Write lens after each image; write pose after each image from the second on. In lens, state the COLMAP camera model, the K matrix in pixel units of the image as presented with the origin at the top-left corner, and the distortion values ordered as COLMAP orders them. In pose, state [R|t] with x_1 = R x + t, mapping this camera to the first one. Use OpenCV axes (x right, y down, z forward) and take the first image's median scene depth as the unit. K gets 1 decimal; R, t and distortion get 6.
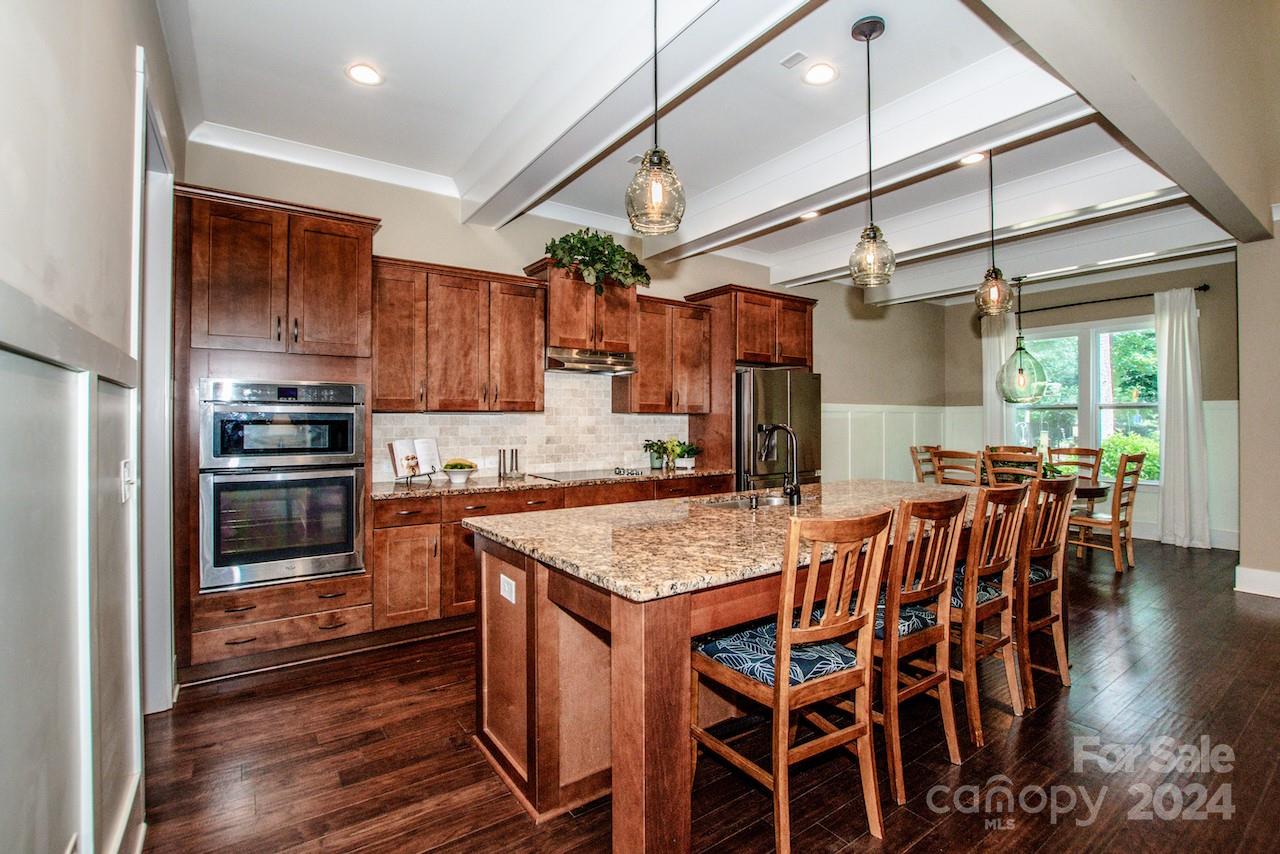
lens RADIAL K [[584.1, 0, 640.0], [0, 584.1, 427.0], [0, 0, 1]] dist [-0.003486, -0.000353]
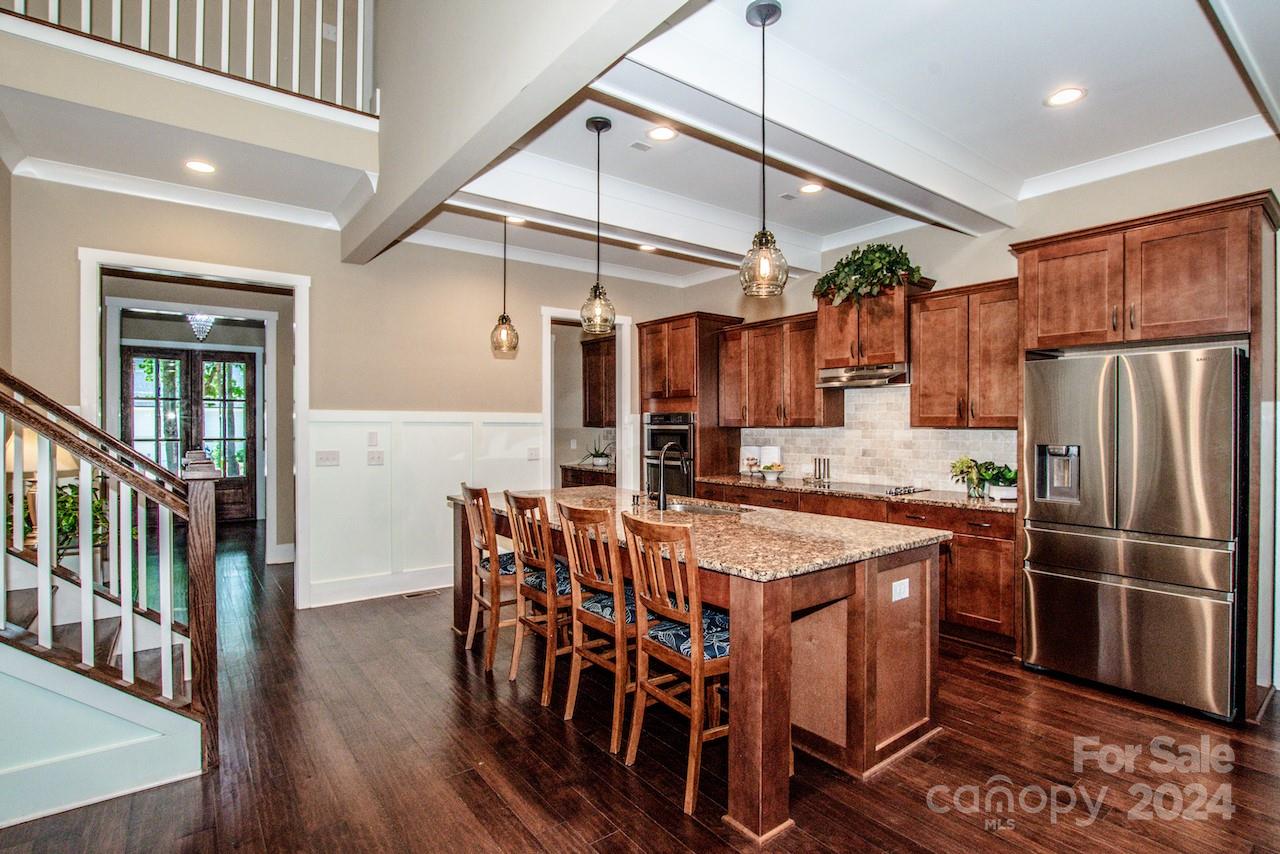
lens RADIAL K [[621.7, 0, 640.0], [0, 621.7, 427.0], [0, 0, 1]] dist [-0.030447, 0.000114]
pose [[0.028781, 0.004354, -0.999576, 0.980818], [-0.007695, 0.999962, 0.004134, -0.026469], [0.999556, 0.007573, 0.028813, 0.582701]]
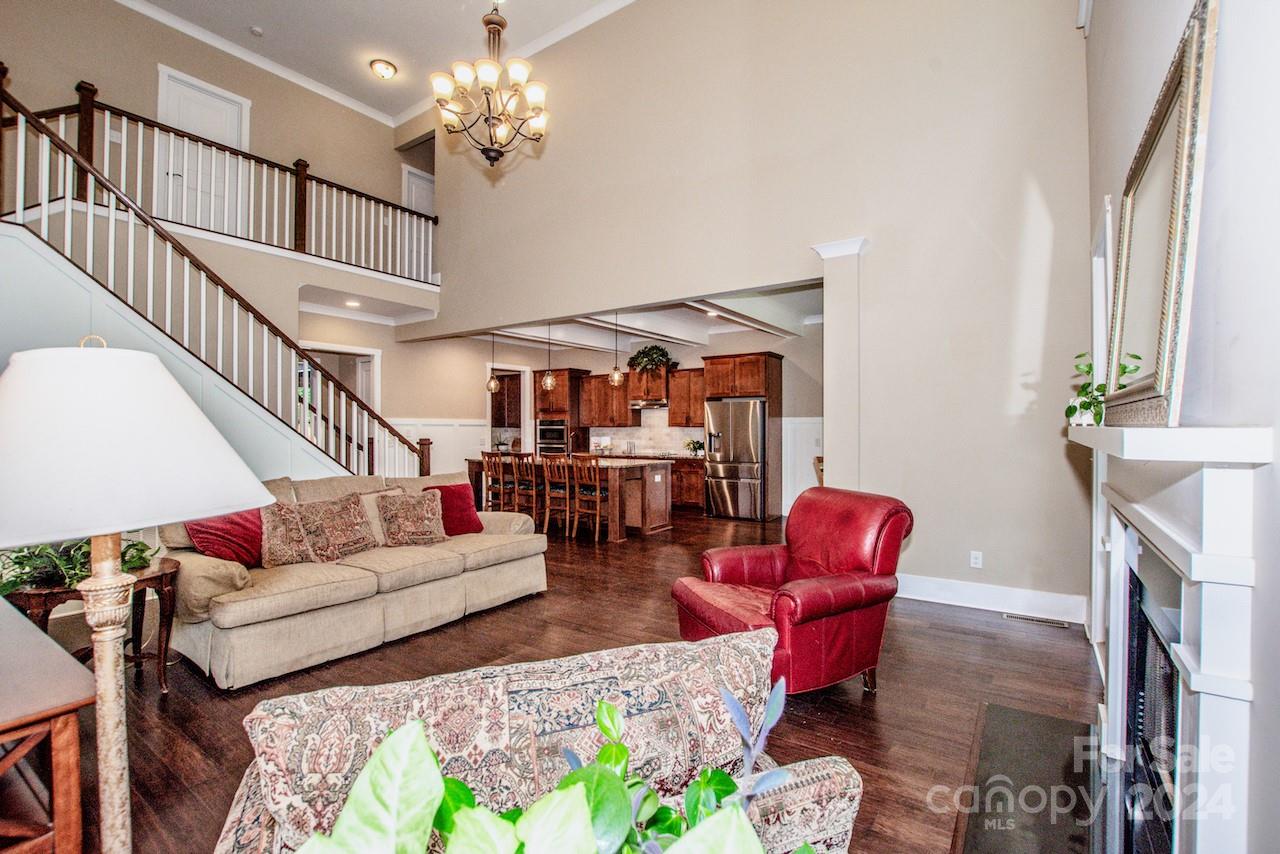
lens RADIAL K [[584.1, 0, 640.0], [0, 584.1, 427.0], [0, 0, 1]] dist [-0.003486, -0.000353]
pose [[0.334069, -0.000544, -0.942549, 2.033871], [-0.005617, 0.999981, -0.002568, -0.018206], [0.942532, 0.006152, 0.334059, 0.213353]]
